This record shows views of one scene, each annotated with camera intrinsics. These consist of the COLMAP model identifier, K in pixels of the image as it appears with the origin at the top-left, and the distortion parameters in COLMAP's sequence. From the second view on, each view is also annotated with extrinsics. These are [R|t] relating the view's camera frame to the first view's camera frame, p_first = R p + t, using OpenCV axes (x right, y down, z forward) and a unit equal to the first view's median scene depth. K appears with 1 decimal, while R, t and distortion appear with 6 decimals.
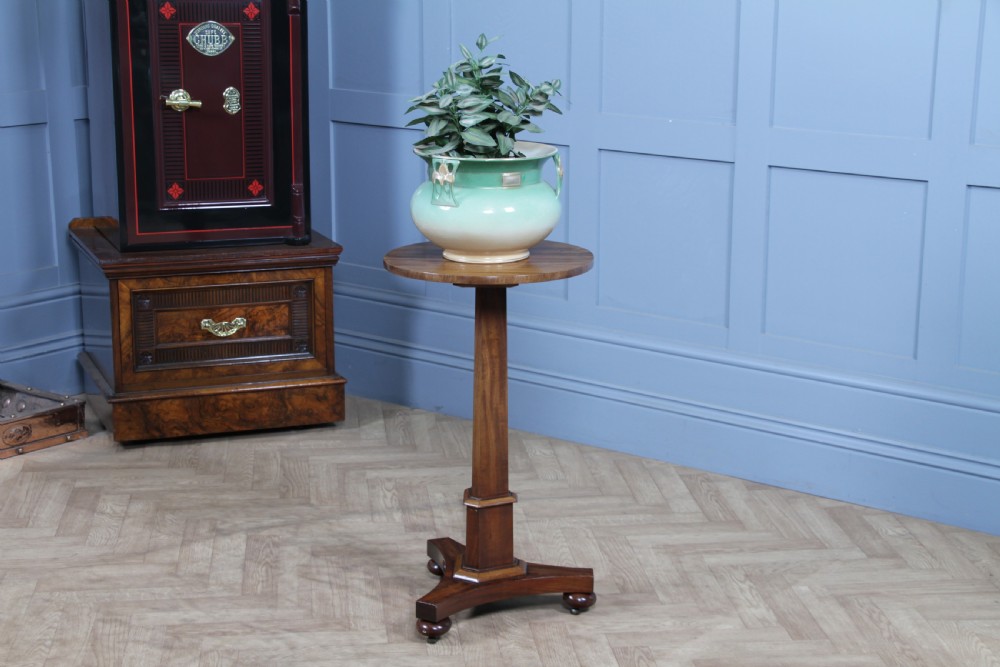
lens RADIAL K [[1883.8, 0, 500.0], [0, 1883.8, 333.5], [0, 0, 1]] dist [0.192515, 0.294363]
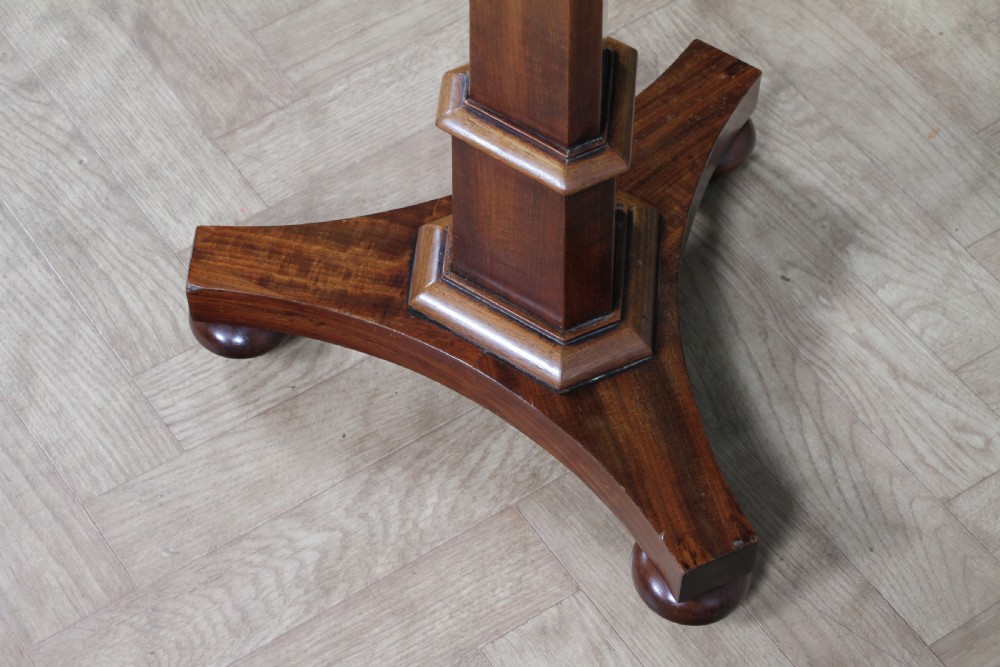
lens RADIAL K [[2298.4, 0, 504.9], [0, 2298.4, 338.7], [0, 0, 1]] dist [0.300860, 0.782155]
pose [[0.463000, 0.702361, -0.540667, 0.169716], [-0.189383, 0.674291, 0.713769, -0.110125], [0.865890, -0.228082, 0.445212, 0.735605]]
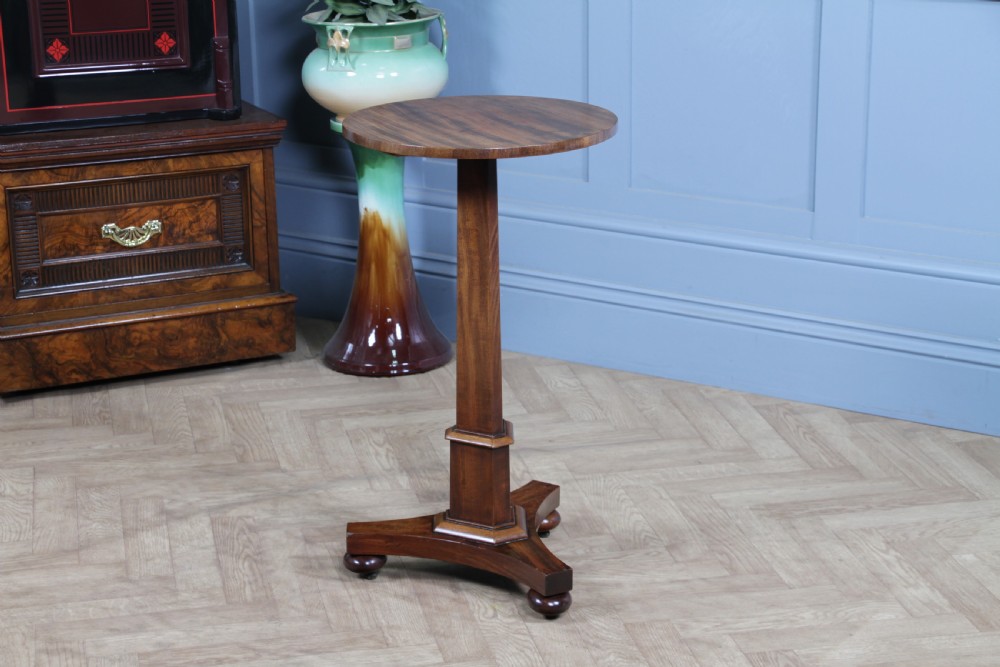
lens RADIAL K [[2298.4, 0, 504.9], [0, 2298.4, 338.7], [0, 0, 1]] dist [0.300860, 0.782155]
pose [[0.995327, -0.042189, 0.086857, -0.092831], [0.036643, 0.997245, 0.064491, -0.017899], [-0.089339, -0.061007, 0.994131, 0.087989]]
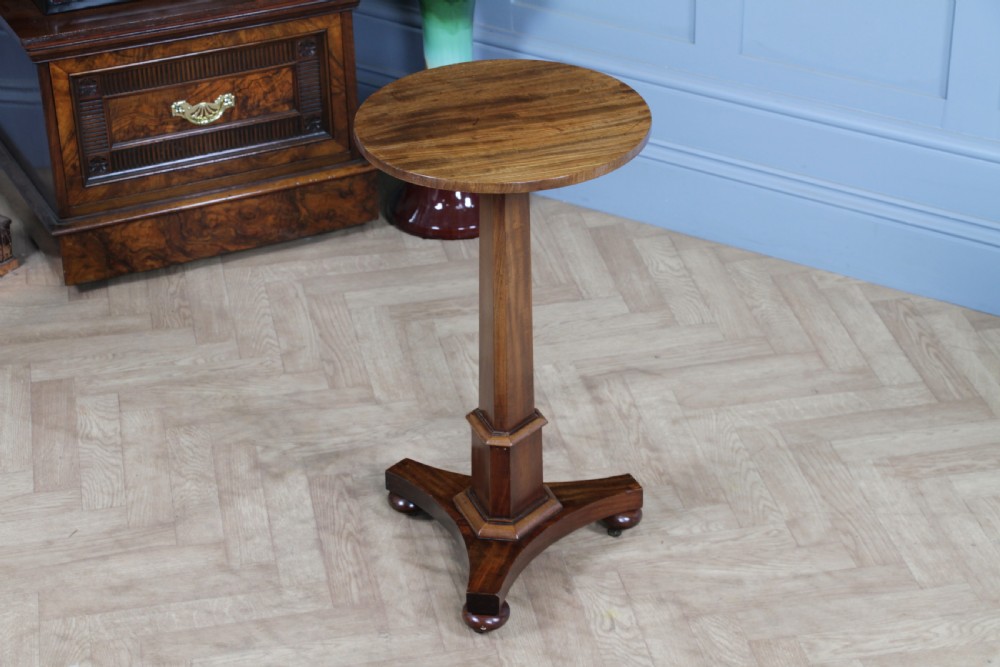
lens RADIAL K [[2380.4, 0, 502.8], [0, 2380.4, 348.6], [0, 0, 1]] dist [0.335502, 0.510816]
pose [[0.996157, -0.063061, 0.060777, -0.109984], [0.043099, 0.957069, 0.286638, -0.191709], [-0.076243, -0.282917, 0.956109, 0.144818]]
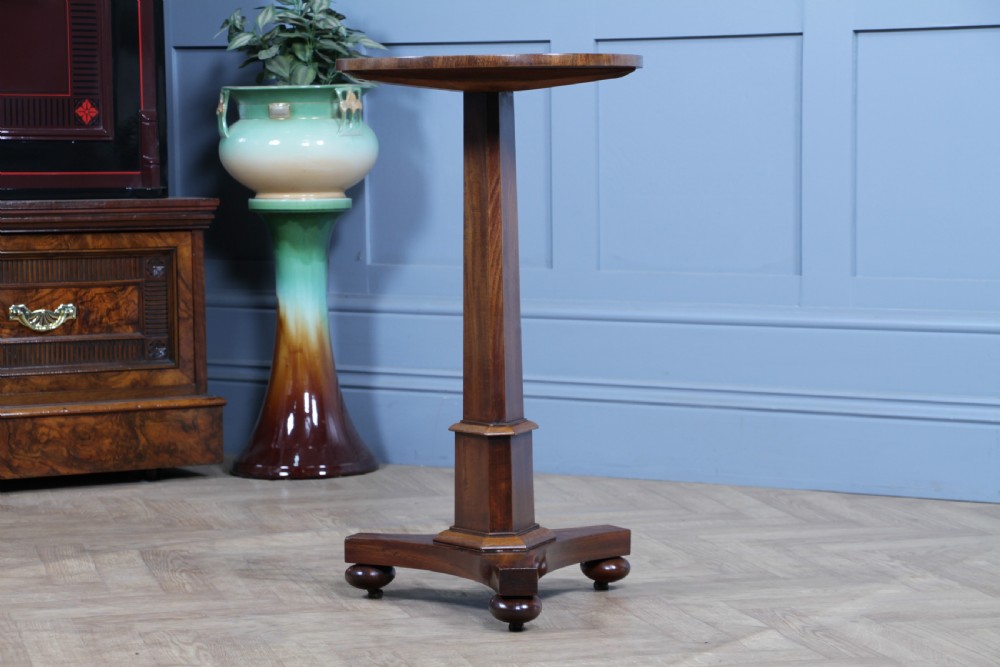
lens RADIAL K [[2916.7, 0, 505.1], [0, 2916.7, 328.7], [0, 0, 1]] dist [0.569161, 0.559670]
pose [[0.991930, -0.023106, 0.124661, -0.131456], [0.041857, 0.987805, -0.149967, 0.187400], [-0.119676, 0.153975, 0.980800, -0.044539]]
